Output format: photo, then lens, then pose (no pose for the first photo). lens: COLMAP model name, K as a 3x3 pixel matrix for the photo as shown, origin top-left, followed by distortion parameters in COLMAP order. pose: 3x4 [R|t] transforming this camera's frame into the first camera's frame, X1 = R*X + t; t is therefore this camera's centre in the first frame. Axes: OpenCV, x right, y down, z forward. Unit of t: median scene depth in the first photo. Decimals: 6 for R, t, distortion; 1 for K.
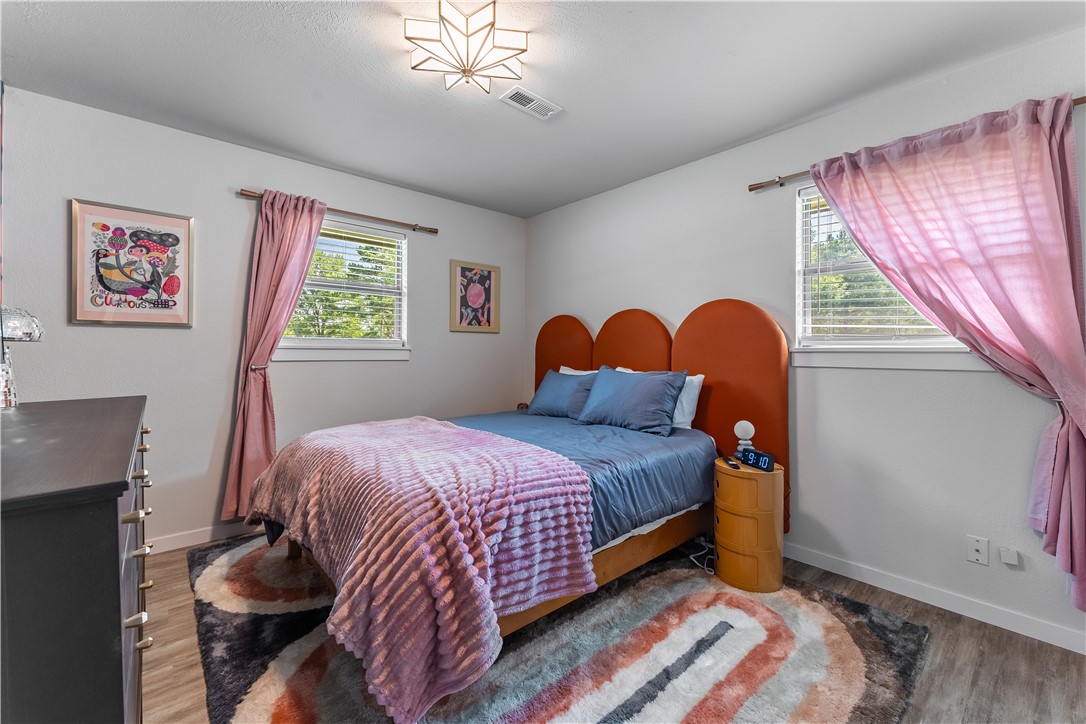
lens RADIAL K [[444.9, 0, 539.6], [0, 444.9, 353.9], [0, 0, 1]] dist [-0.000678, -0.000076]
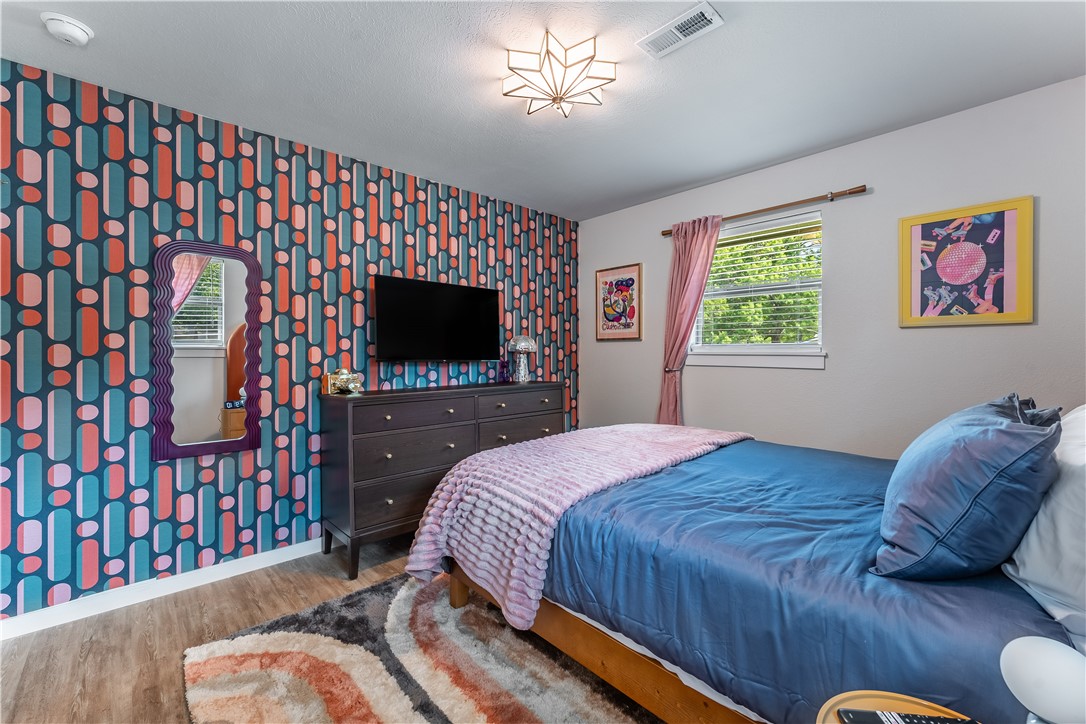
lens RADIAL K [[444.9, 0, 539.6], [0, 444.9, 353.9], [0, 0, 1]] dist [-0.000678, -0.000076]
pose [[0.029259, -0.004936, -0.999560, 0.473185], [-0.009523, 0.999941, -0.005217, -0.003686], [0.999527, 0.009671, 0.029210, 0.476189]]
